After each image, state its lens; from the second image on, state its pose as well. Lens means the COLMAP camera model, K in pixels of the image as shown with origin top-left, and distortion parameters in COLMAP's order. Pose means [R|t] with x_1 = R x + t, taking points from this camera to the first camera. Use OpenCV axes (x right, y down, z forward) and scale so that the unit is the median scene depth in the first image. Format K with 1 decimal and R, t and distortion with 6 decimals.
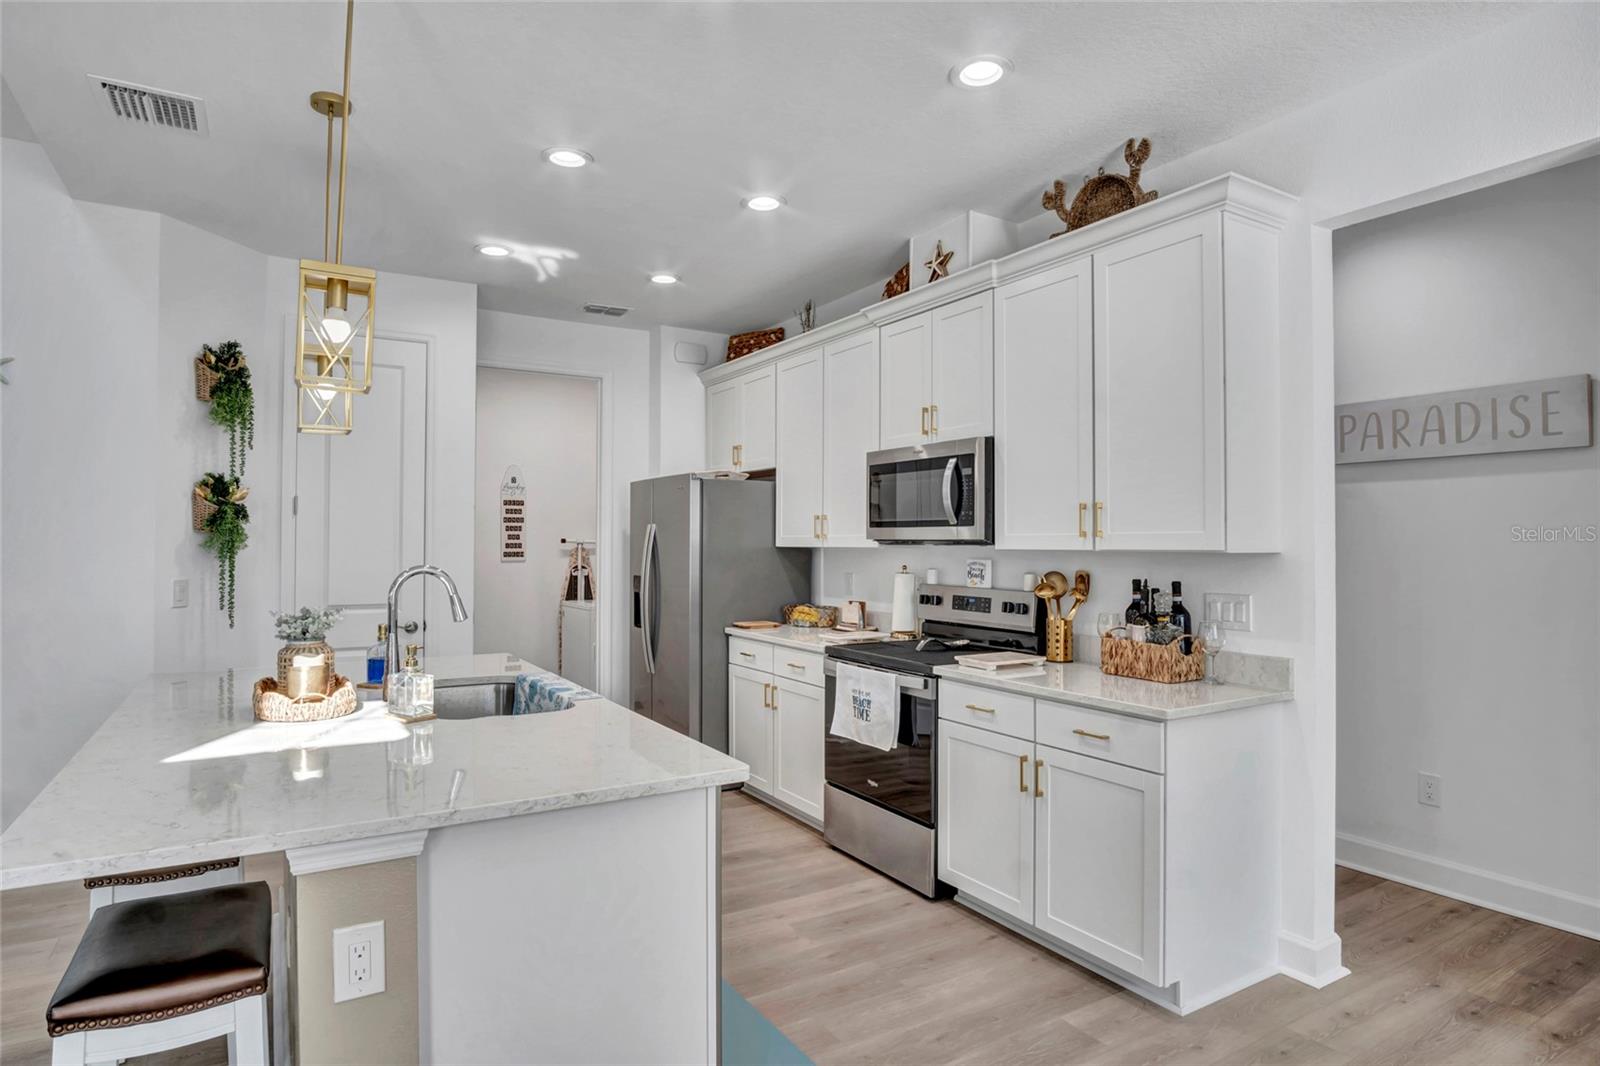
lens RADIAL K [[882.0, 0, 788.3], [0, 882.0, 532.5], [0, 0, 1]] dist [-0.031067, 0.002663]
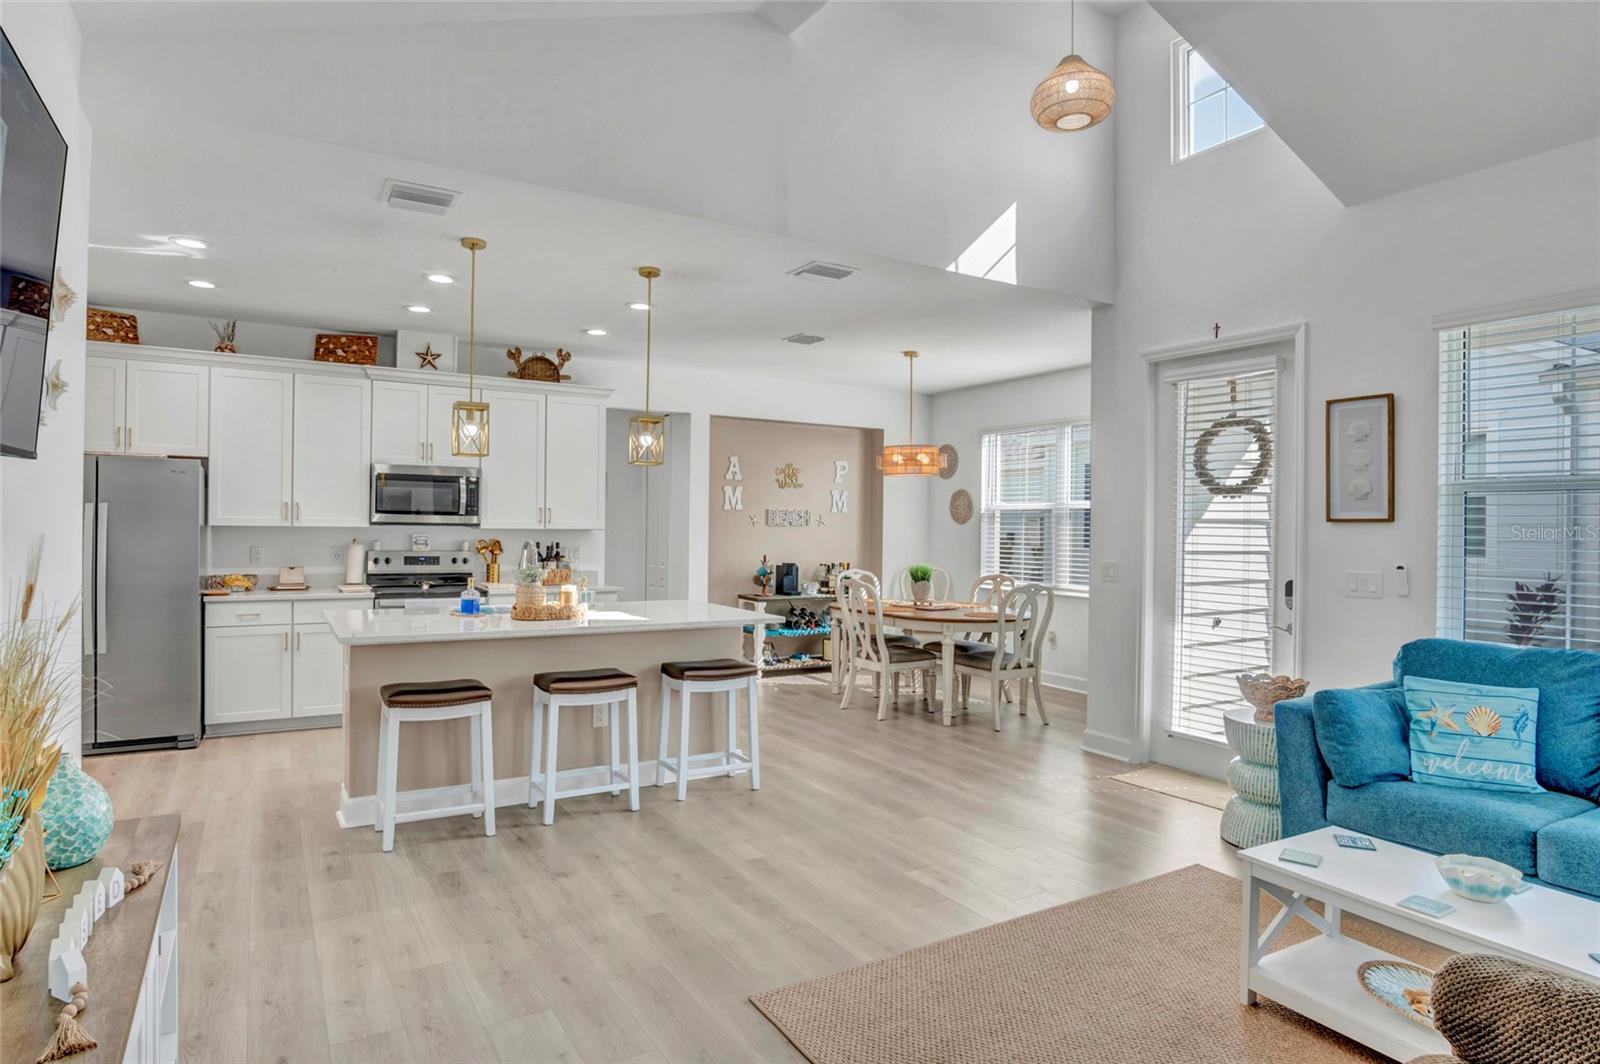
lens RADIAL K [[882.0, 0, 788.3], [0, 882.0, 531.5], [0, 0, 1]] dist [-0.031067, 0.002663]
pose [[0.001653, -0.007918, 0.999967, -1.547373], [-0.024841, 0.999660, 0.007957, -0.005565], [-0.999690, -0.024853, 0.001456, 0.318961]]
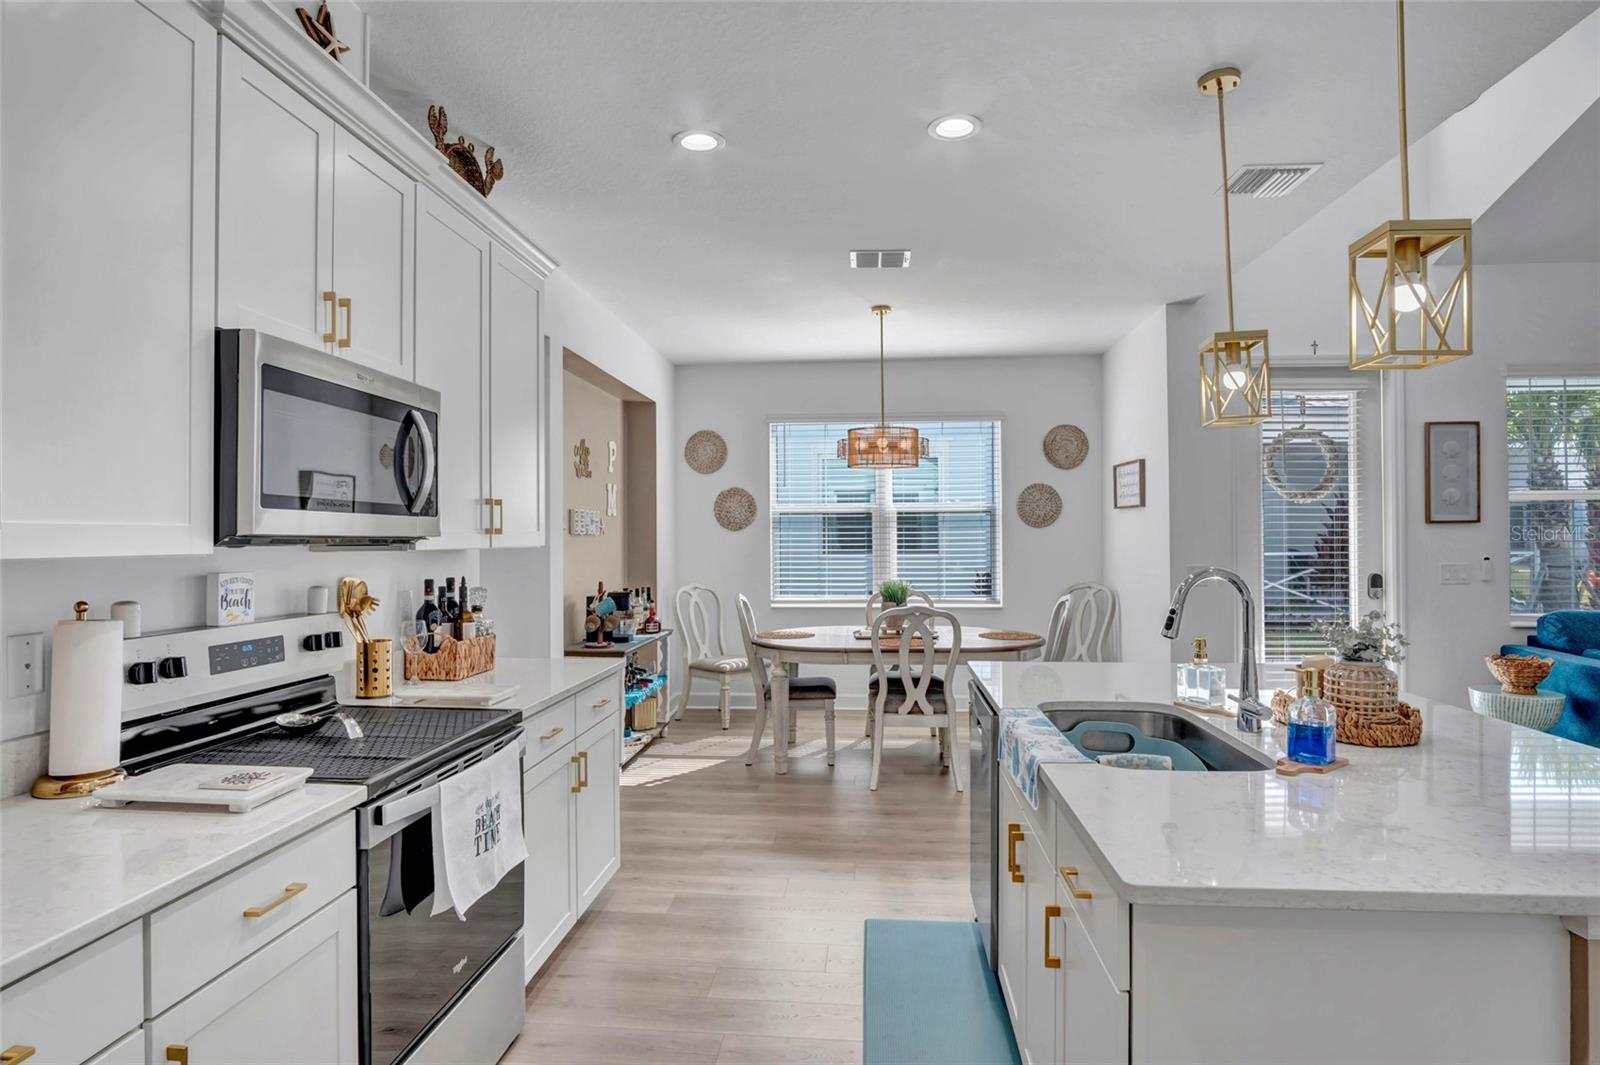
lens RADIAL K [[872.7, 0, 791.8], [0, 872.7, 532.2], [0, 0, 1]] dist [-0.027320, 0.000749]
pose [[-0.804212, 0.004316, 0.594327, -0.401065], [-0.005356, 0.999880, -0.014509, 0.012294], [-0.594319, -0.014851, -0.804092, 1.302329]]
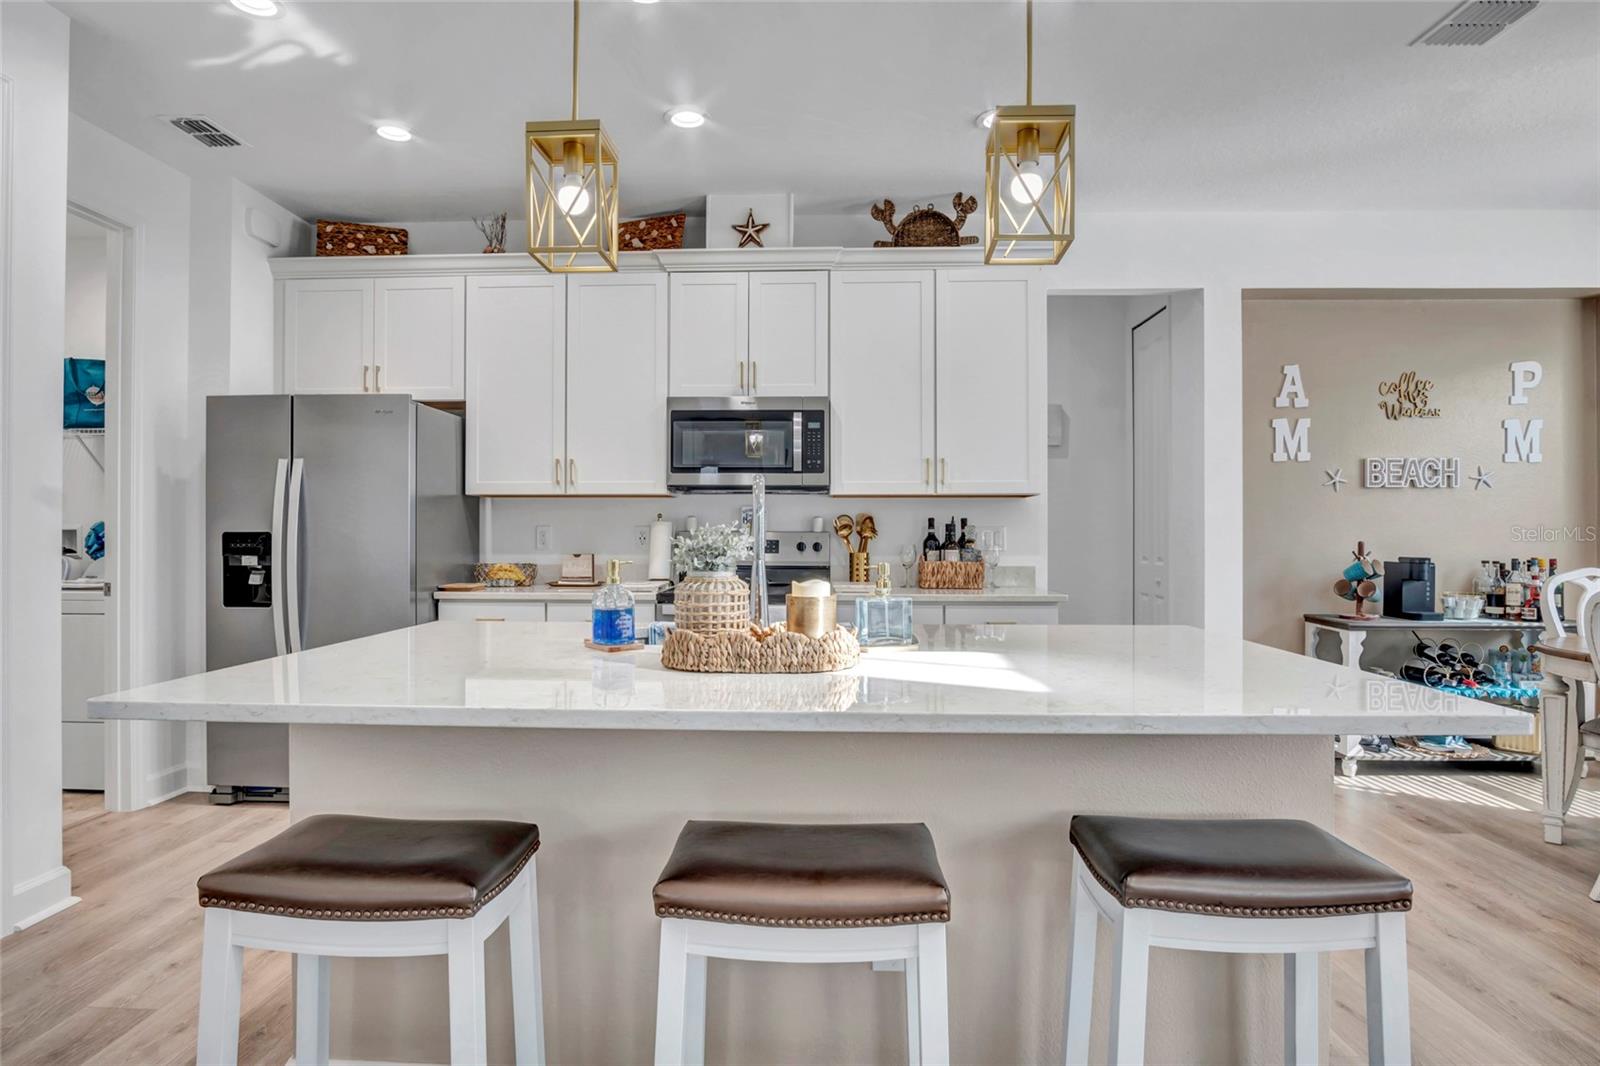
lens RADIAL K [[882.0, 0, 788.3], [0, 882.0, 532.5], [0, 0, 1]] dist [-0.031067, 0.002663]
pose [[0.549373, -0.002424, 0.835574, -0.729841], [-0.009293, 0.999916, 0.009011, 0.056155], [-0.835526, -0.012716, 0.549304, 0.379316]]
